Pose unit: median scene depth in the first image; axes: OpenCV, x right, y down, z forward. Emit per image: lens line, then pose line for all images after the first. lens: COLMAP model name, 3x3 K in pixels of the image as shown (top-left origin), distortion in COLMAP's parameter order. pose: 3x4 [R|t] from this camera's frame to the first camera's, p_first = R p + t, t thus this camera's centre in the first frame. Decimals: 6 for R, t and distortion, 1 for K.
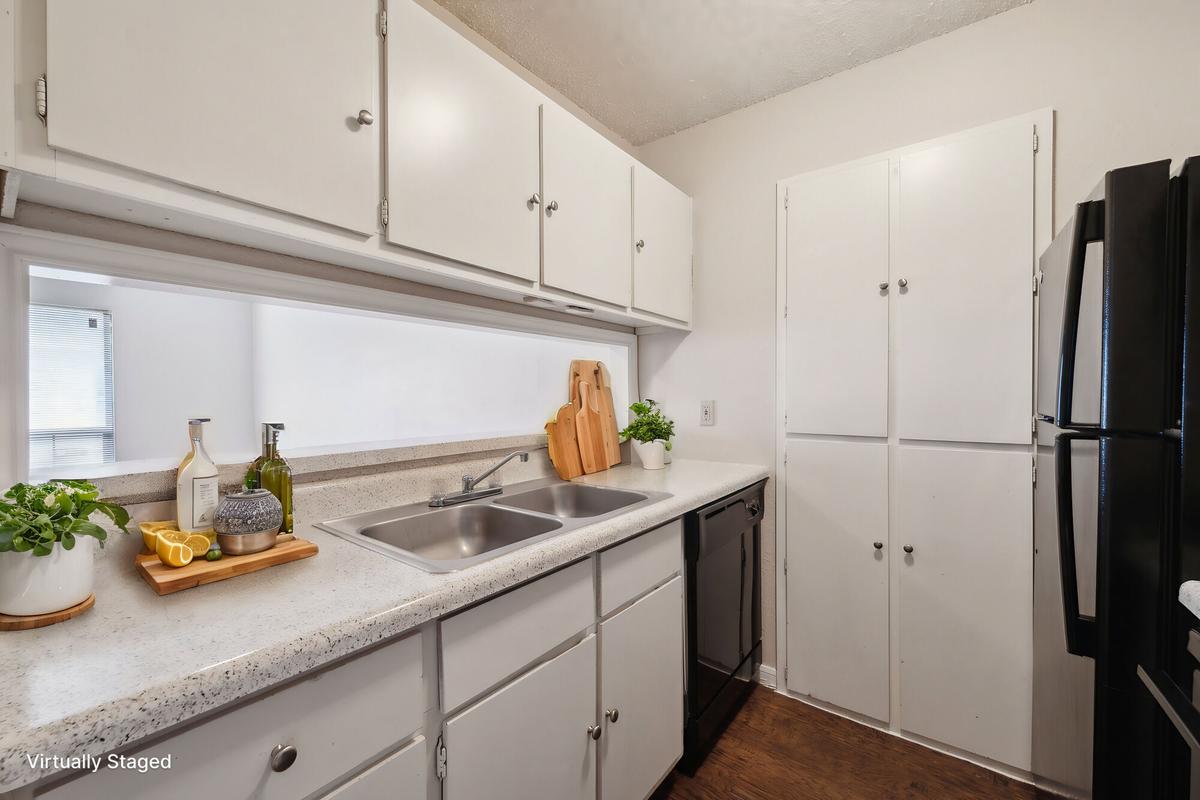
lens RADIAL K [[484.2, 0, 600.0], [0, 484.2, 400.0], [0, 0, 1]] dist [0.001137, -0.000493]
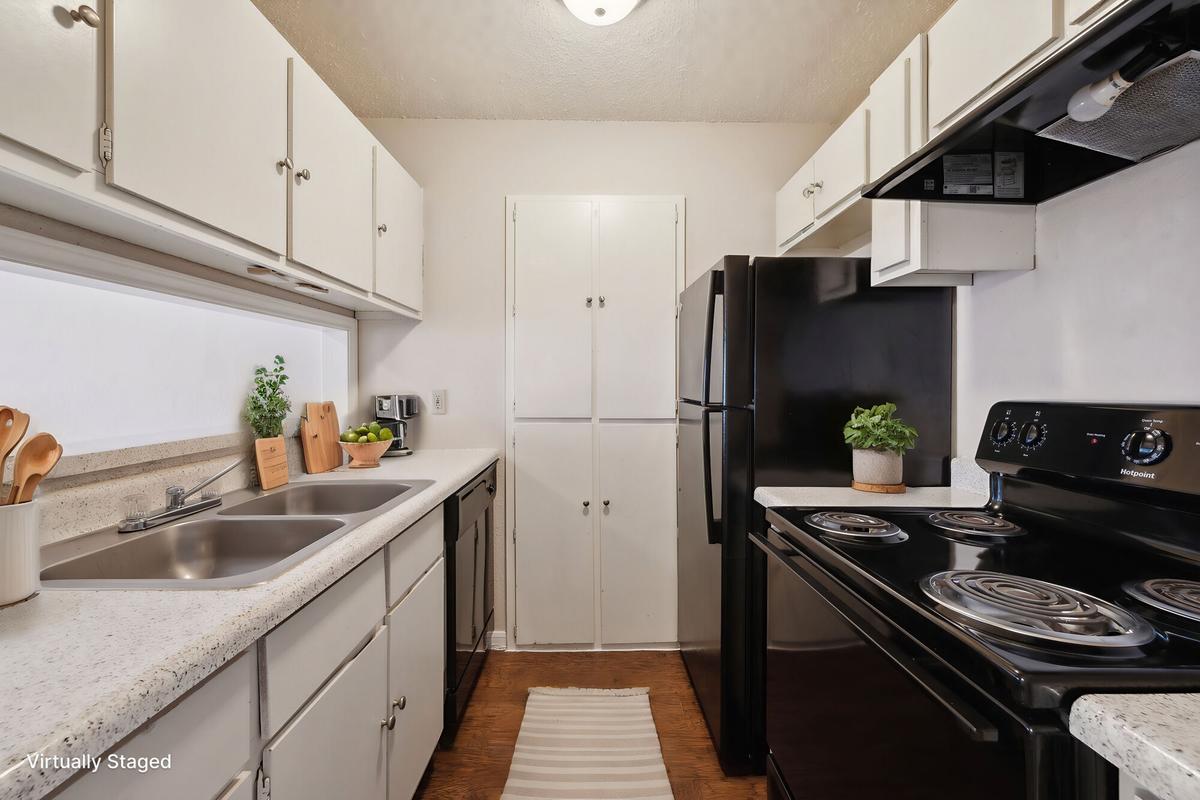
lens RADIAL K [[509.3, 0, 600.0], [0, 509.3, 380.3], [0, 0, 1]] dist [0.014209, 0.000221]
pose [[0.786604, 0.007516, 0.617412, -0.248628], [0.002519, 0.999879, -0.015380, -0.001826], [-0.617453, 0.013653, 0.786489, -0.082903]]
